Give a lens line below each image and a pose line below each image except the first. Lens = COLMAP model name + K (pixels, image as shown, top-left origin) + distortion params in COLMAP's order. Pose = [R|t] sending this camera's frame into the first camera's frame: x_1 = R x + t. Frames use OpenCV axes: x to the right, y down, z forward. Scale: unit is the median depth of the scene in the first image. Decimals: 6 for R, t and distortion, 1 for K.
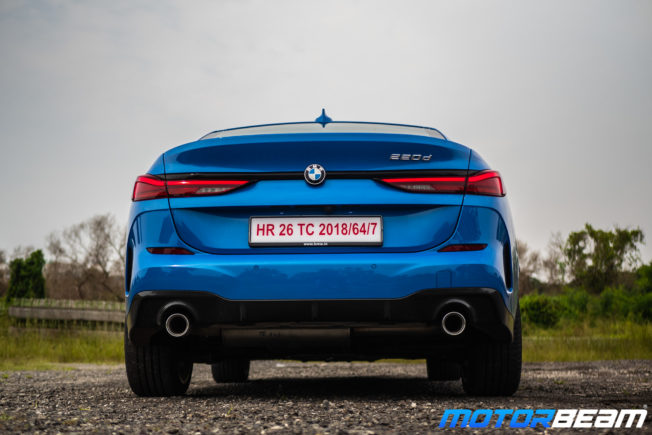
lens RADIAL K [[1118.0, 0, 326.0], [0, 1118.0, 217.5], [0, 0, 1]] dist [-0.036117, 0.009369]
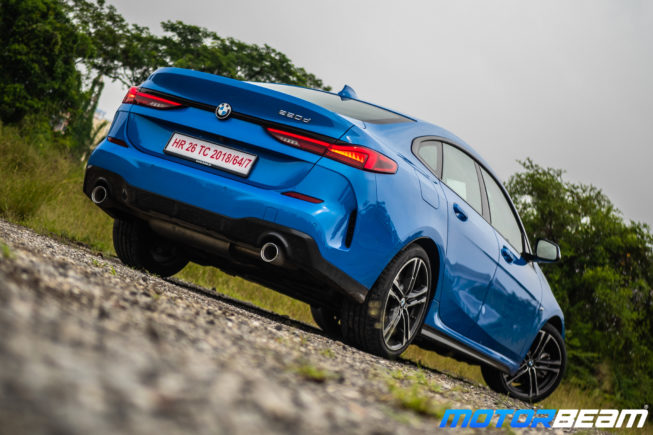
lens RADIAL K [[1119.7, 0, 326.5], [0, 1119.7, 217.5], [0, 0, 1]] dist [-0.036117, 0.009369]
pose [[0.855937, 0.274531, -0.438184, 0.672558], [-0.285103, 0.957532, 0.043001, -0.011092], [0.431380, 0.088122, 0.897856, -0.067116]]
